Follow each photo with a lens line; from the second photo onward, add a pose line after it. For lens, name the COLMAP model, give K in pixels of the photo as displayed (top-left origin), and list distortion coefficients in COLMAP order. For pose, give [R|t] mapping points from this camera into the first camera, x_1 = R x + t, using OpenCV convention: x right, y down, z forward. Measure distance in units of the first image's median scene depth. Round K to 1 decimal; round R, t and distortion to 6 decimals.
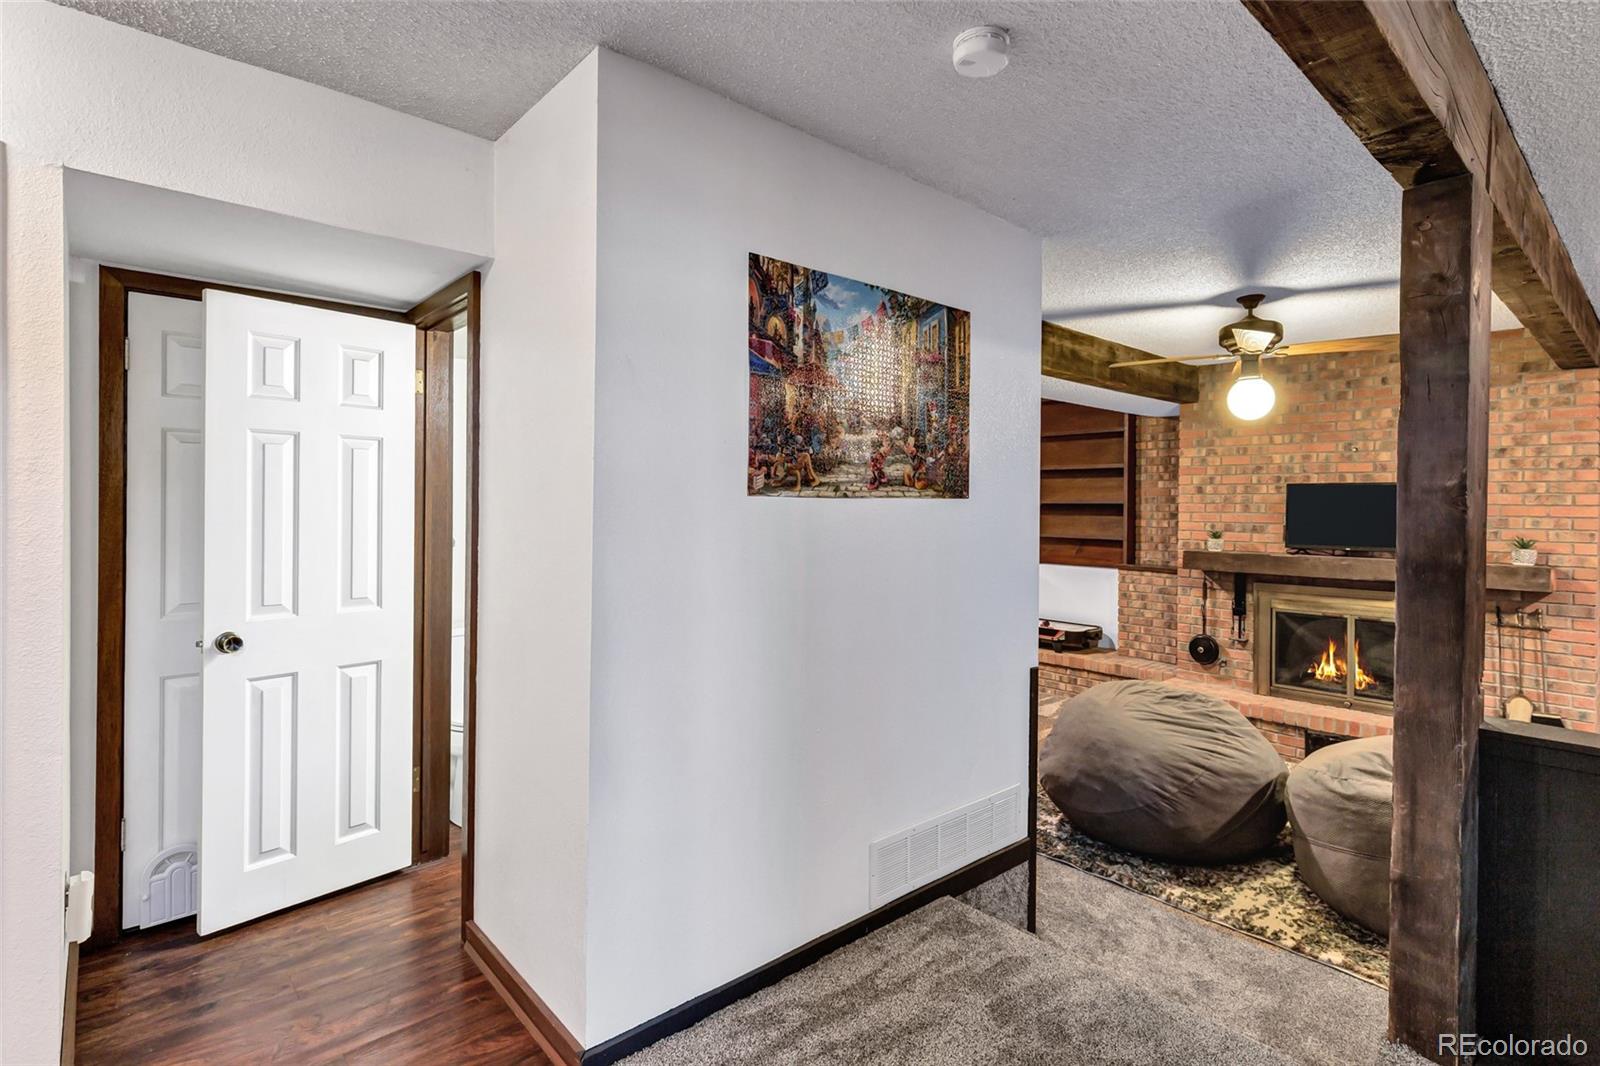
lens RADIAL K [[765.5, 0, 809.2], [0, 765.5, 500.7], [0, 0, 1]] dist [-0.006660, -0.000771]
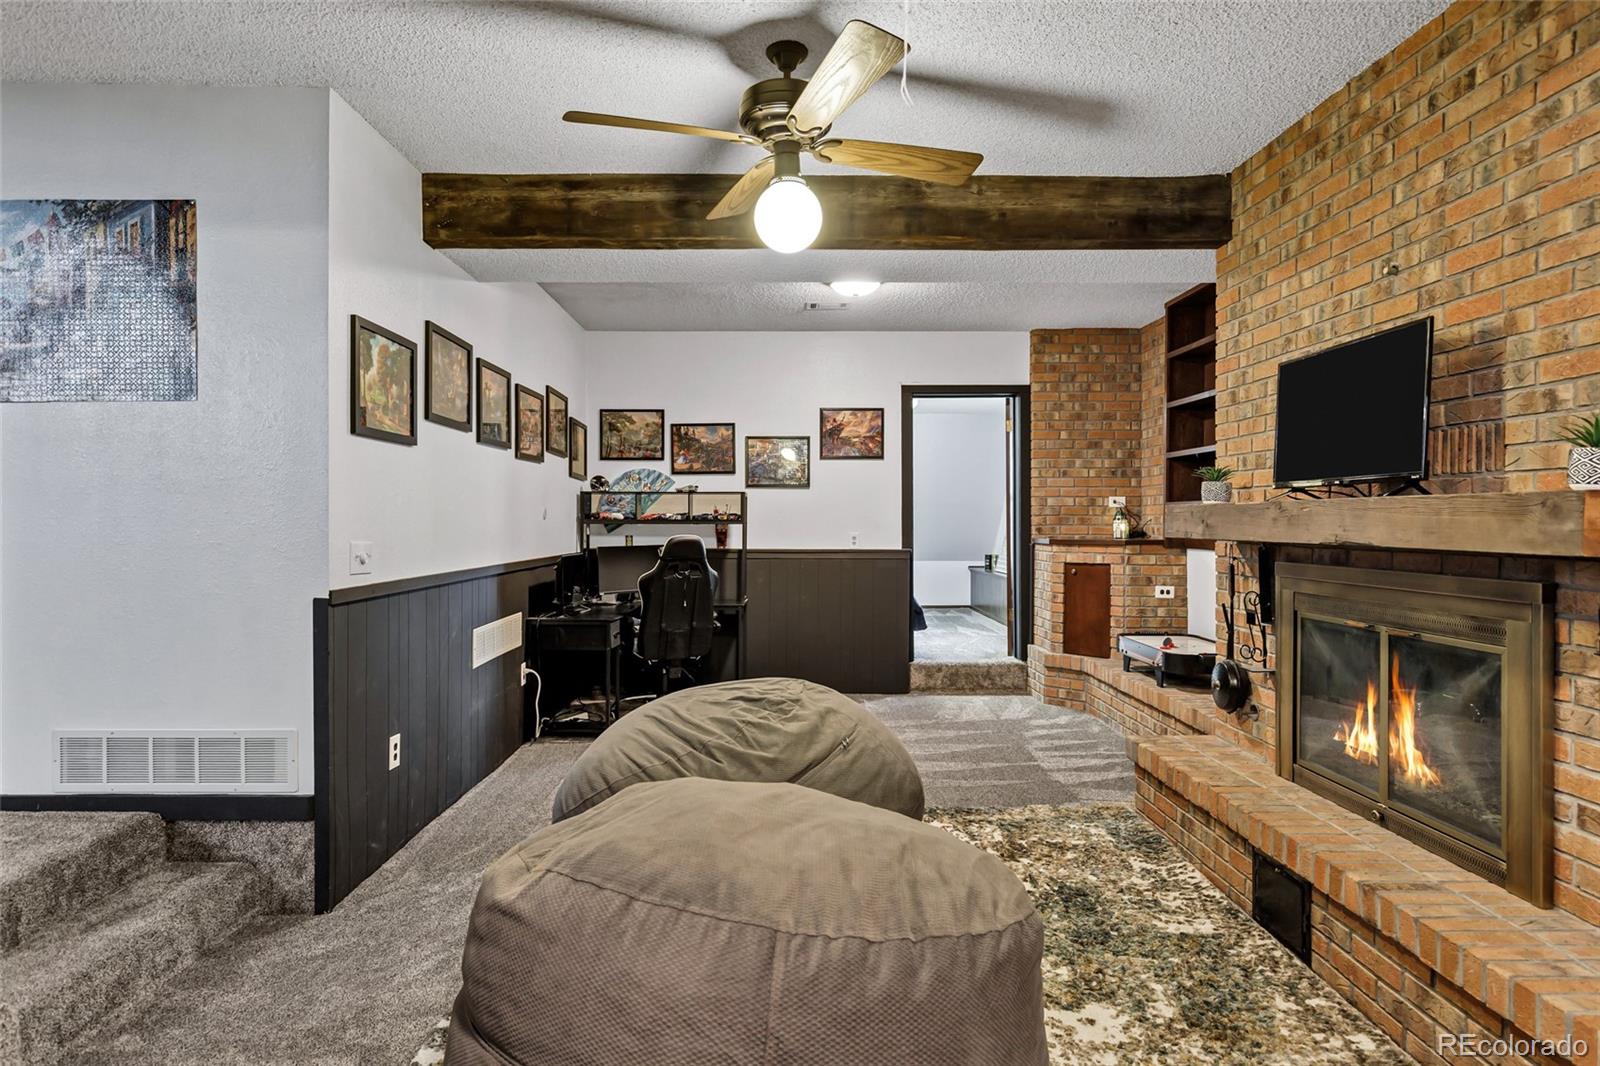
lens RADIAL K [[883.4, 0, 795.8], [0, 883.4, 517.0], [0, 0, 1]] dist [0.000661, -0.001133]
pose [[0.760735, -0.007359, -0.649021, 0.918115], [0.011492, 0.999932, 0.002131, 0.091114], [0.648961, -0.009080, 0.760768, 0.412076]]
